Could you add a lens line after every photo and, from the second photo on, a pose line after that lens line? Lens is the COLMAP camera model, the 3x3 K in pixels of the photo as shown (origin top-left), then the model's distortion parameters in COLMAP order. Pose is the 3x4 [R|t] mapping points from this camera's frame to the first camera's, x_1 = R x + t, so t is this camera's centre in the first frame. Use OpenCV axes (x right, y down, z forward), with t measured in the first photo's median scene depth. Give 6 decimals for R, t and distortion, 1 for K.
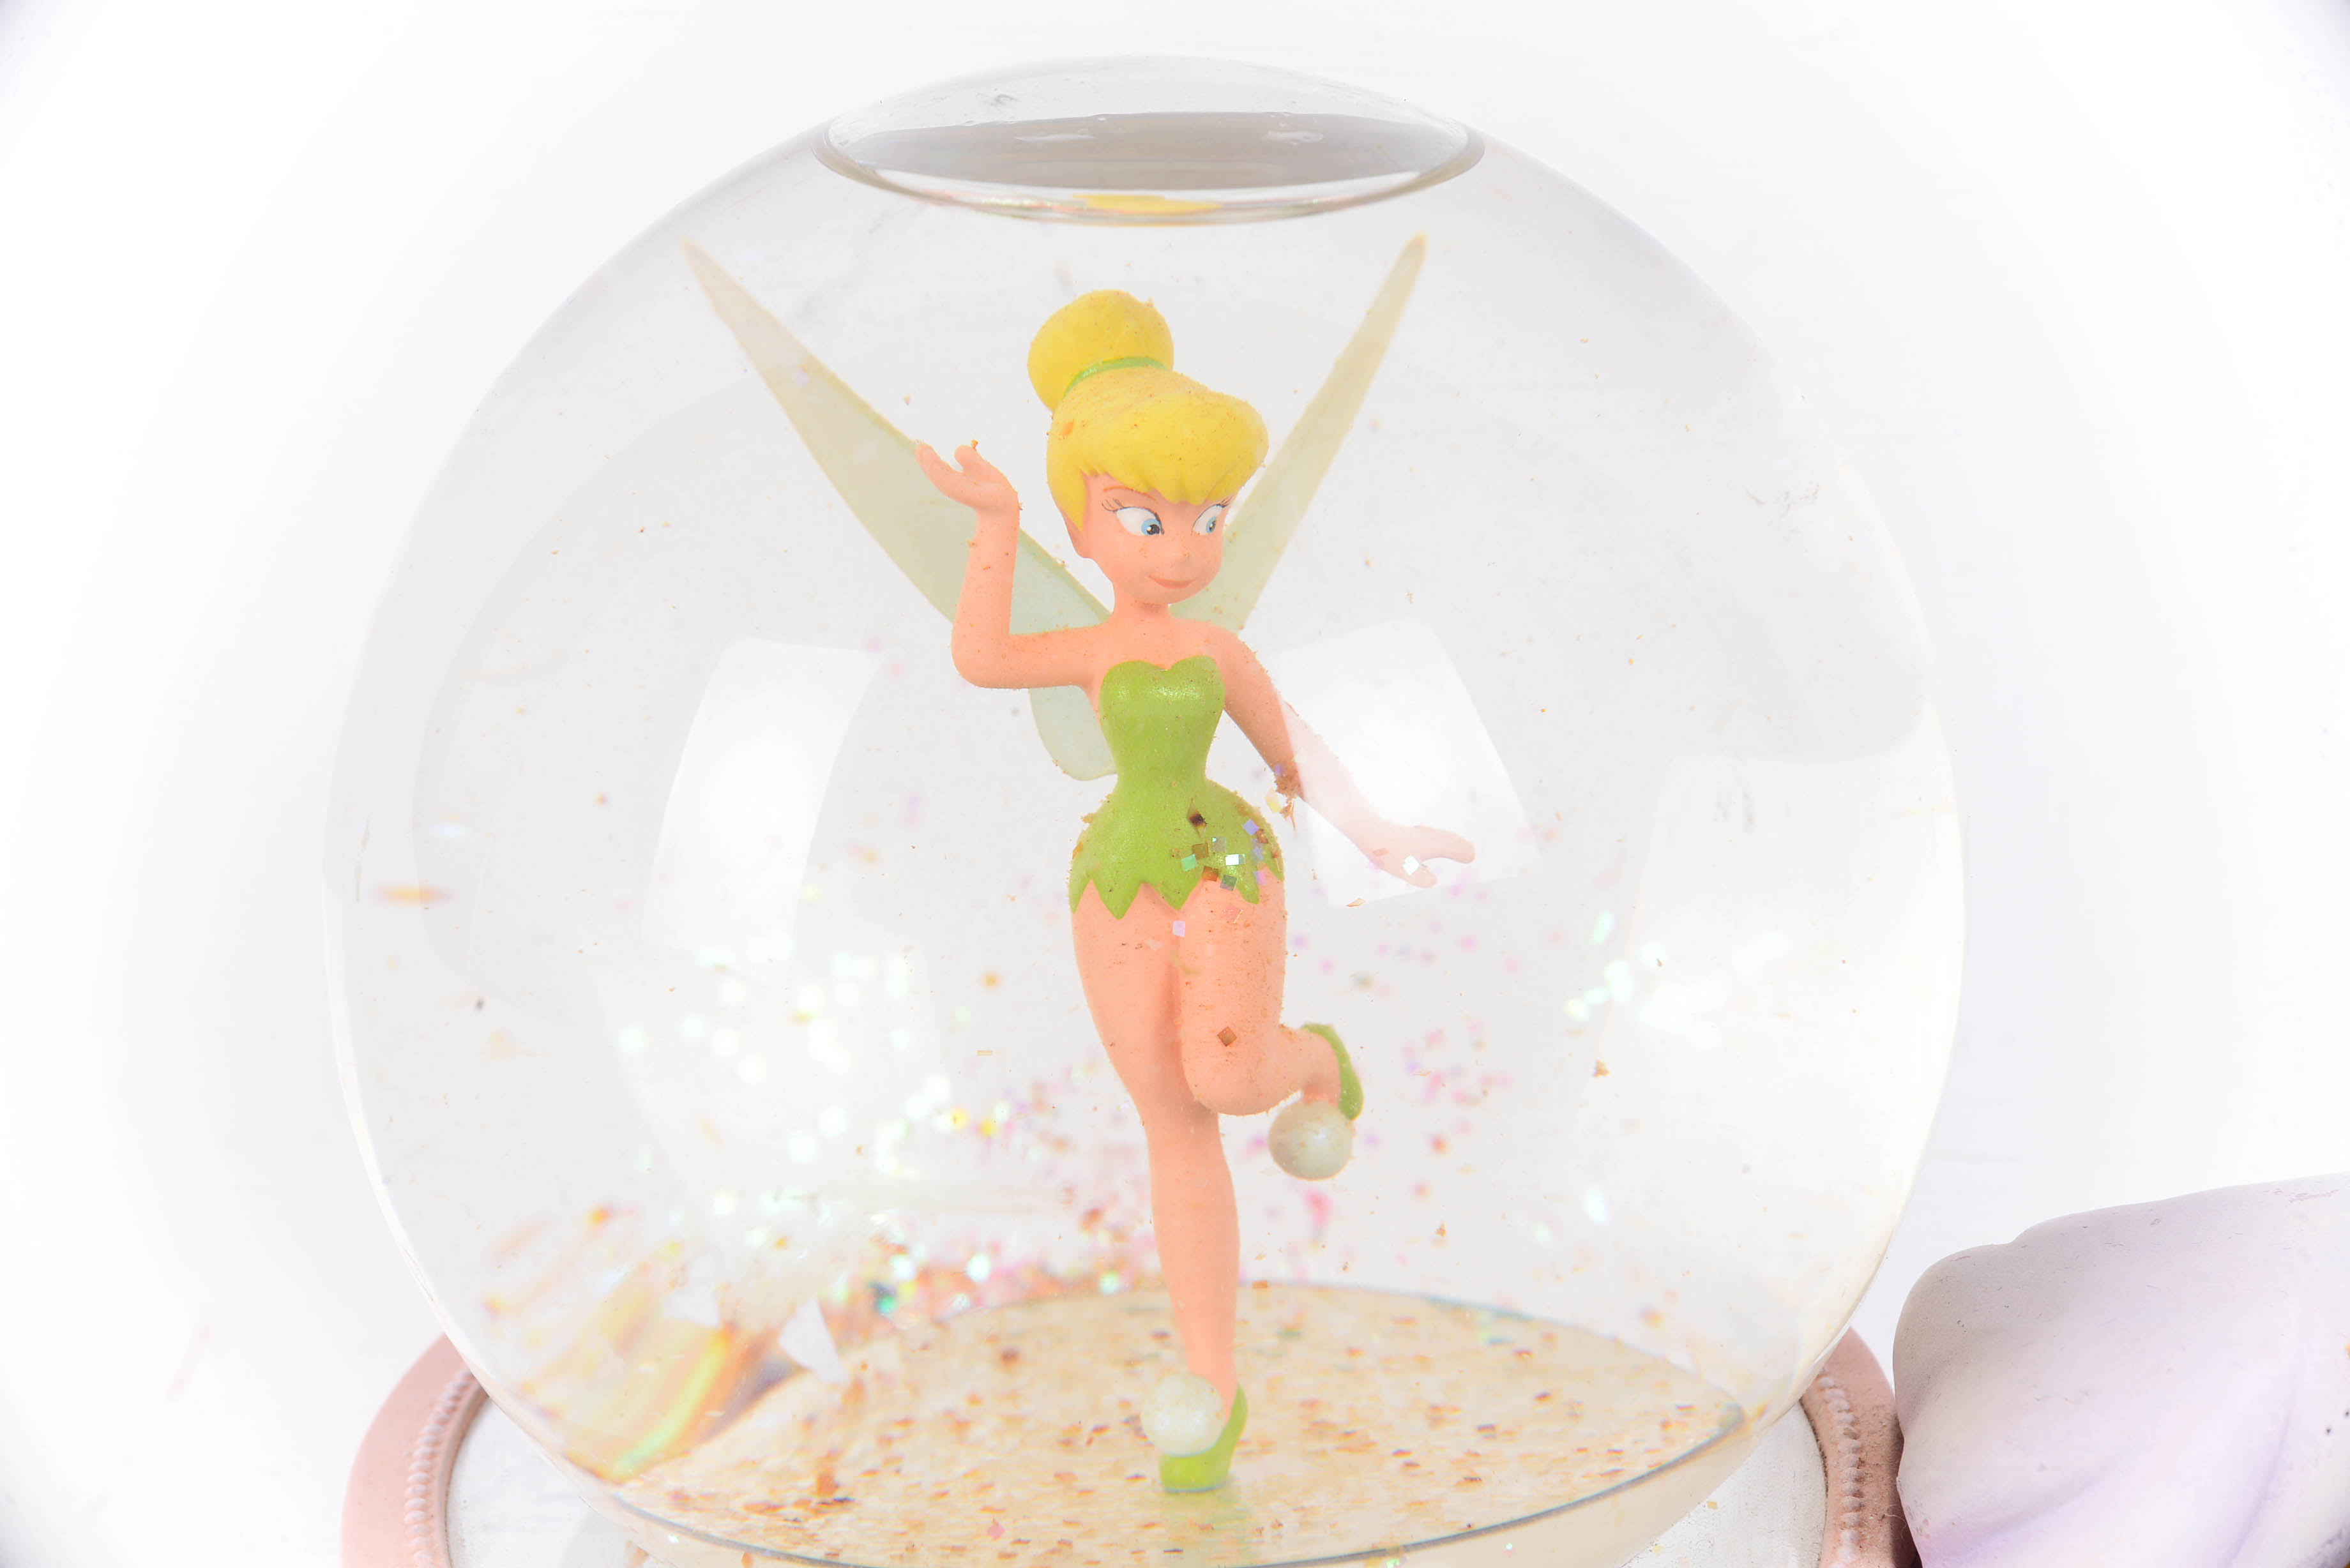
lens RADIAL K [[3371.3, 0, 1212.4], [0, 3371.3, 818.9], [0, 0, 1]] dist [0.029609, 0.036858]
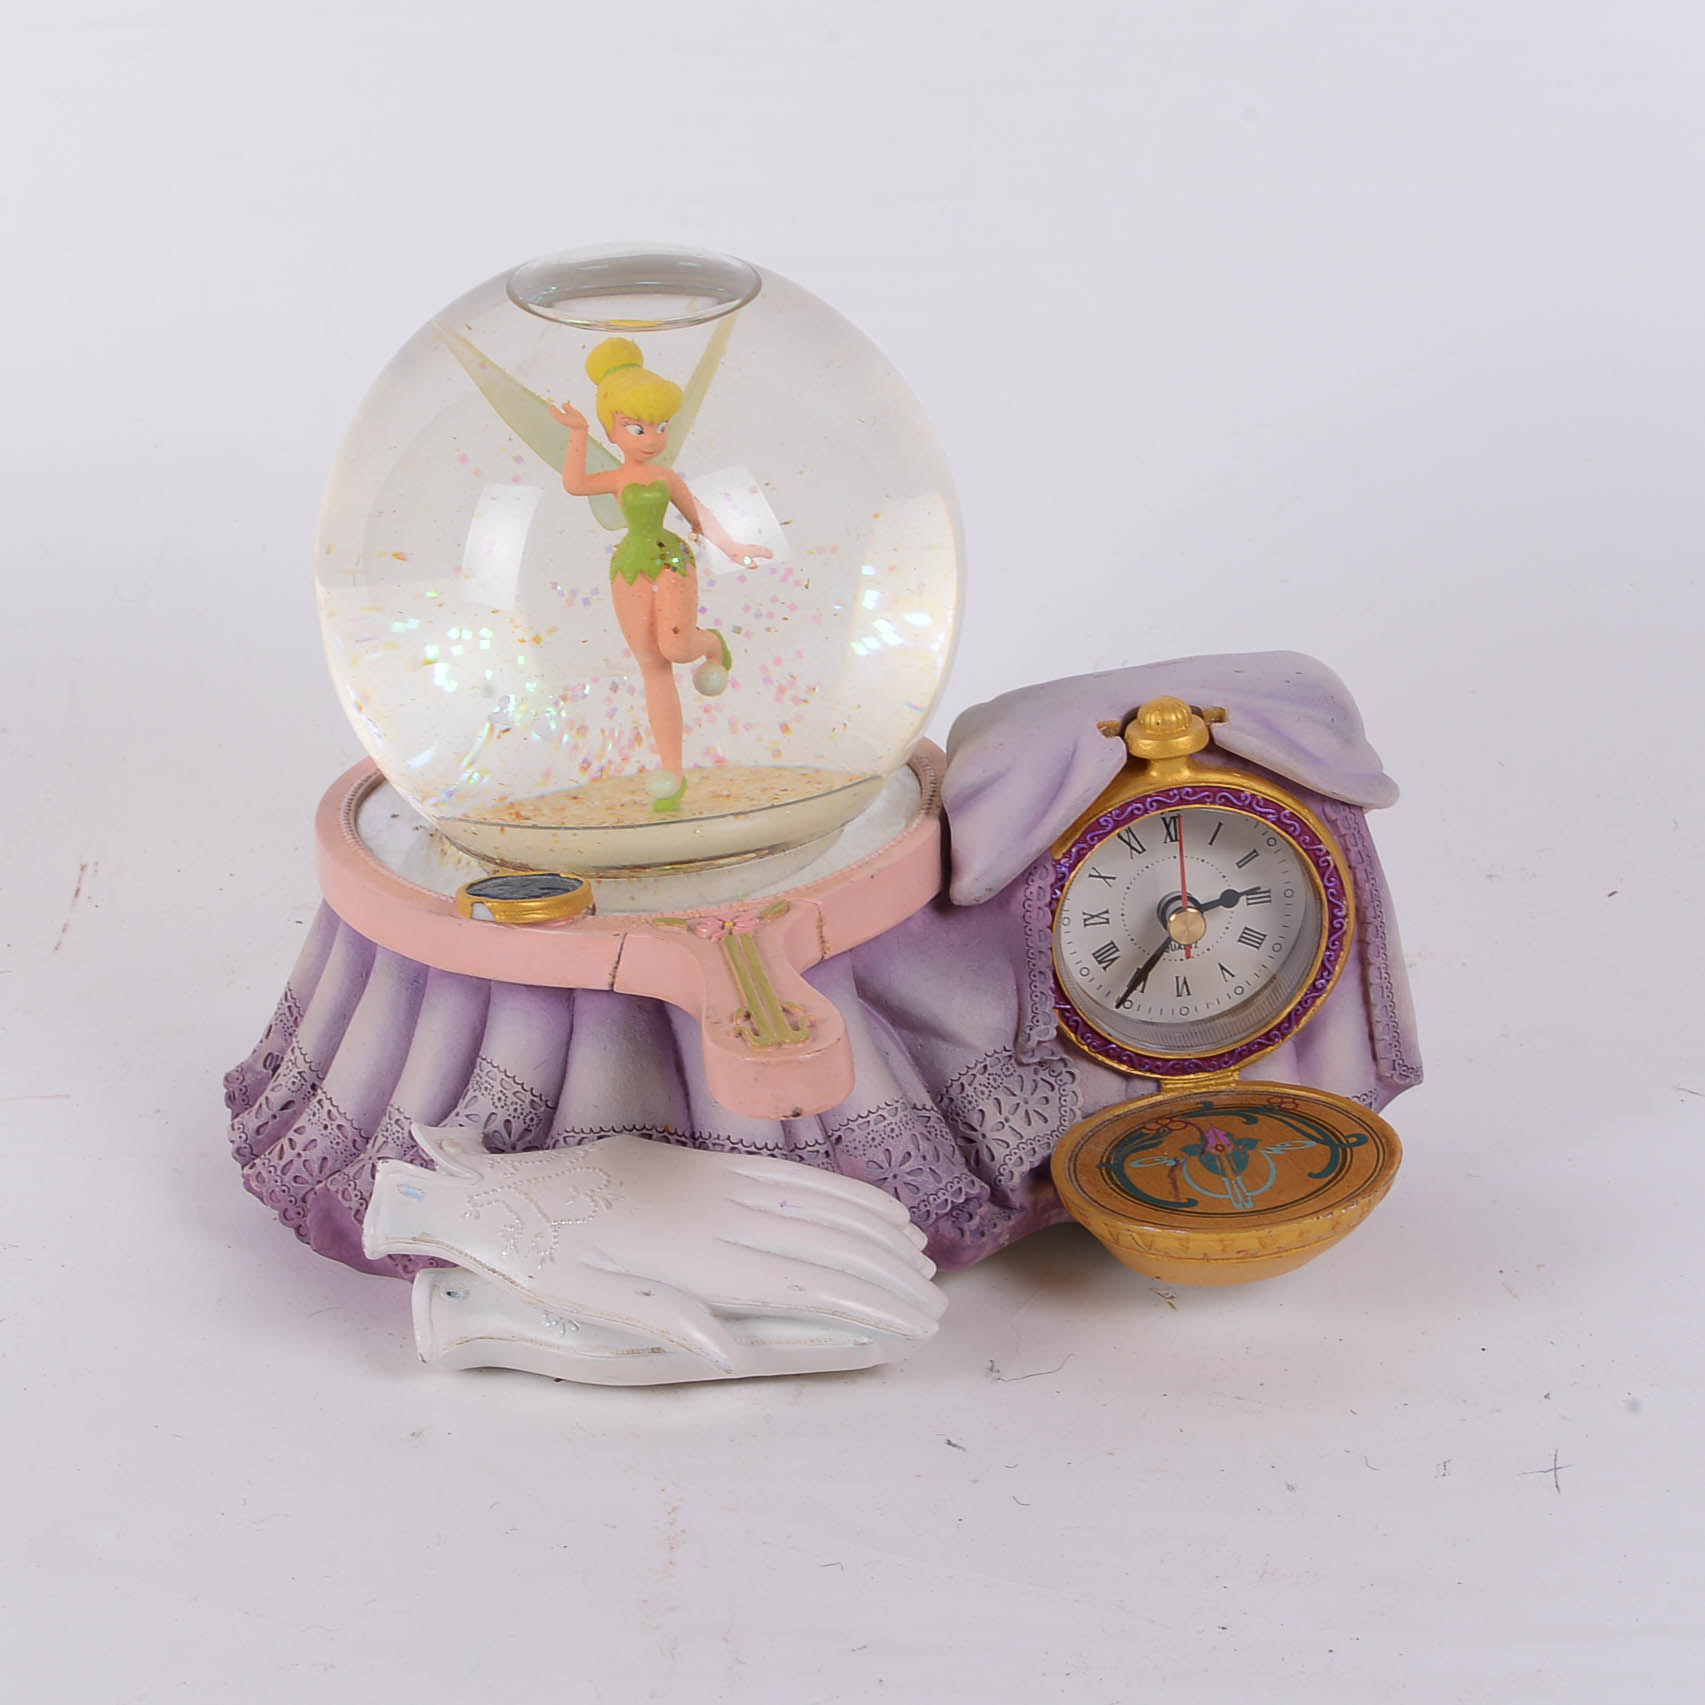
lens RADIAL K [[5418.2, 0, 852.5], [0, 5418.2, 852.5], [0, 0, 1]] dist [0.006513, -0.176585]
pose [[0.997545, -0.042093, 0.055969, -0.098751], [0.038861, 0.997581, 0.057643, 0.001850], [-0.058260, -0.055326, 0.996767, -3.087436]]
